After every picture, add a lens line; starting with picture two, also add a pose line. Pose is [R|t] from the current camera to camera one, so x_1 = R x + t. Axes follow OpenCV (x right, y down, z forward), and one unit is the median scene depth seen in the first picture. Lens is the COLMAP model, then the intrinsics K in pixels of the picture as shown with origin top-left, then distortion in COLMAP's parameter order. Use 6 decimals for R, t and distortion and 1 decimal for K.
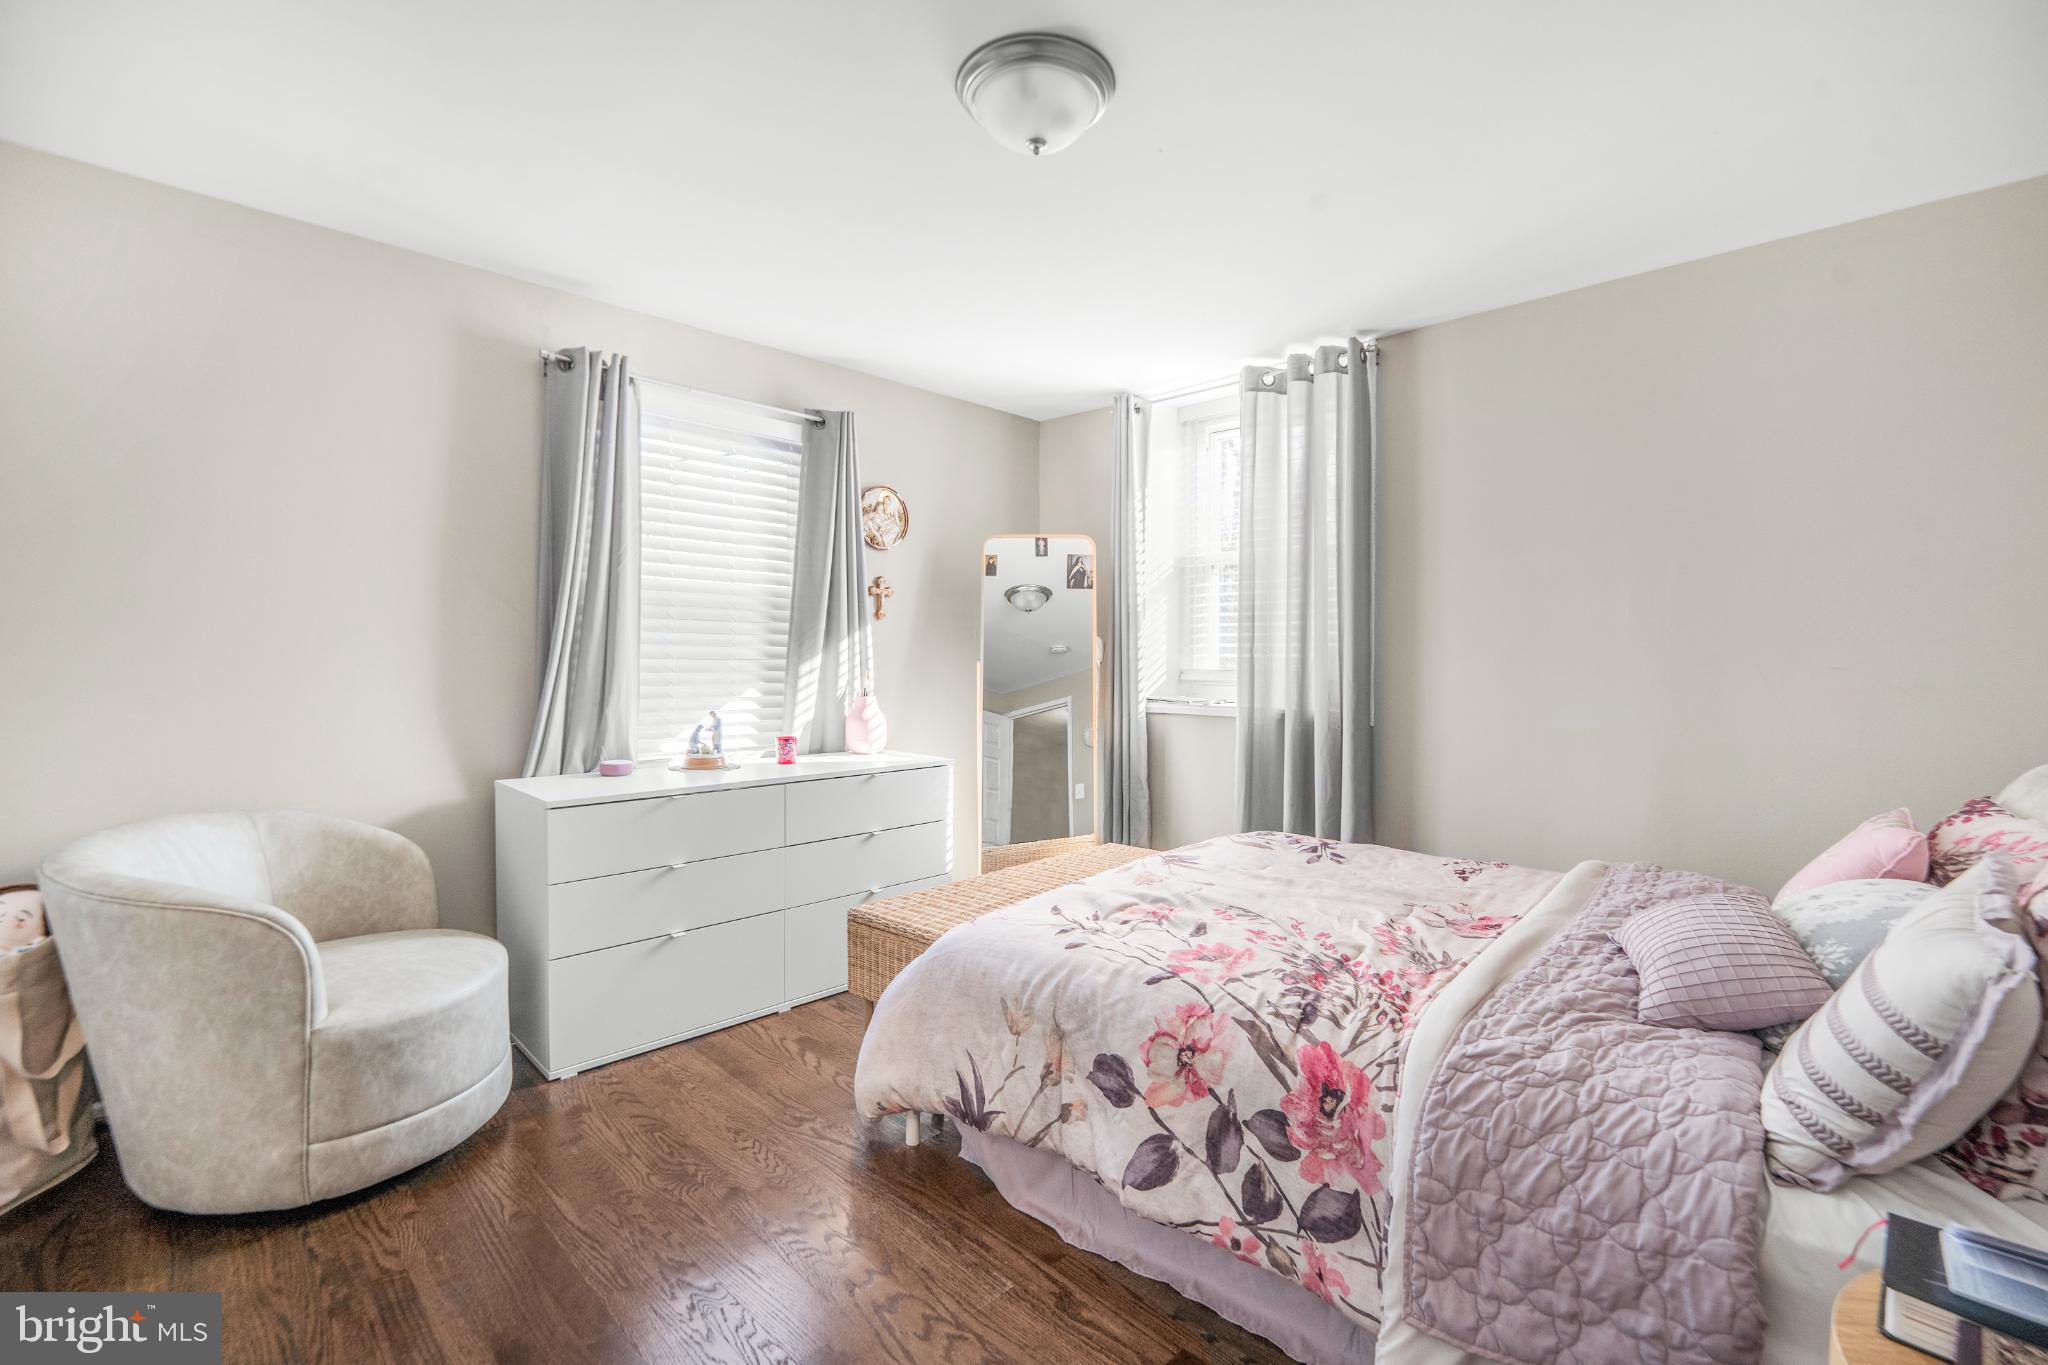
lens RADIAL K [[920.1, 0, 1025.8], [0, 920.1, 671.4], [0, 0, 1]] dist [-0.014162, -0.000693]
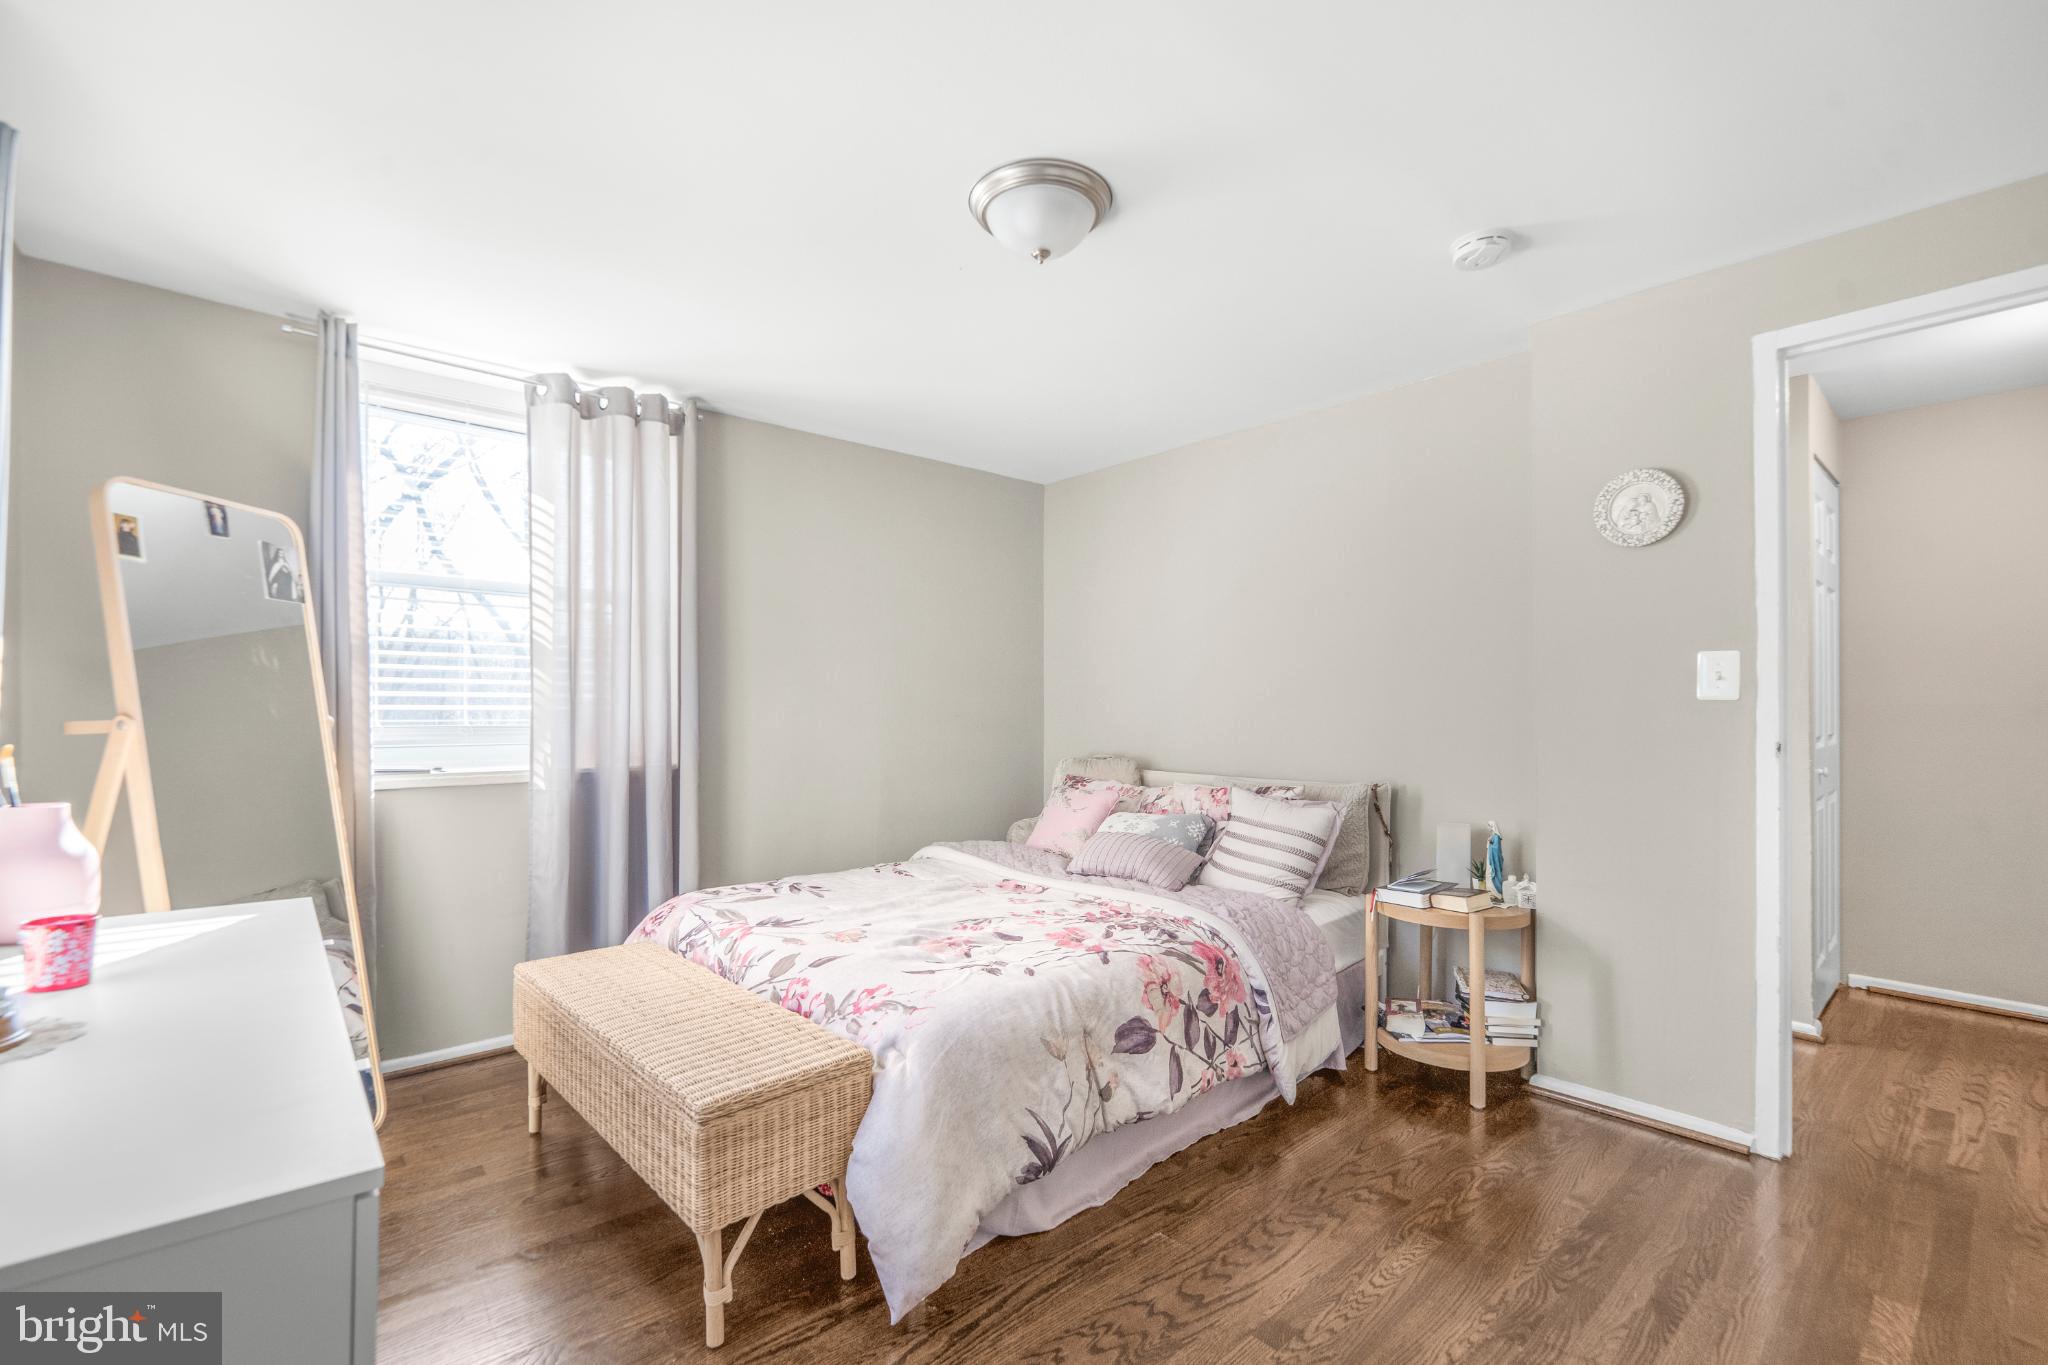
lens RADIAL K [[920.1, 0, 1025.6], [0, 920.1, 696.3], [0, 0, 1]] dist [-0.014162, -0.000693]
pose [[0.040907, 0.014690, 0.999055, -1.272133], [0.016275, 0.999749, -0.015366, -0.019466], [-0.999030, 0.016888, 0.040658, 1.147419]]
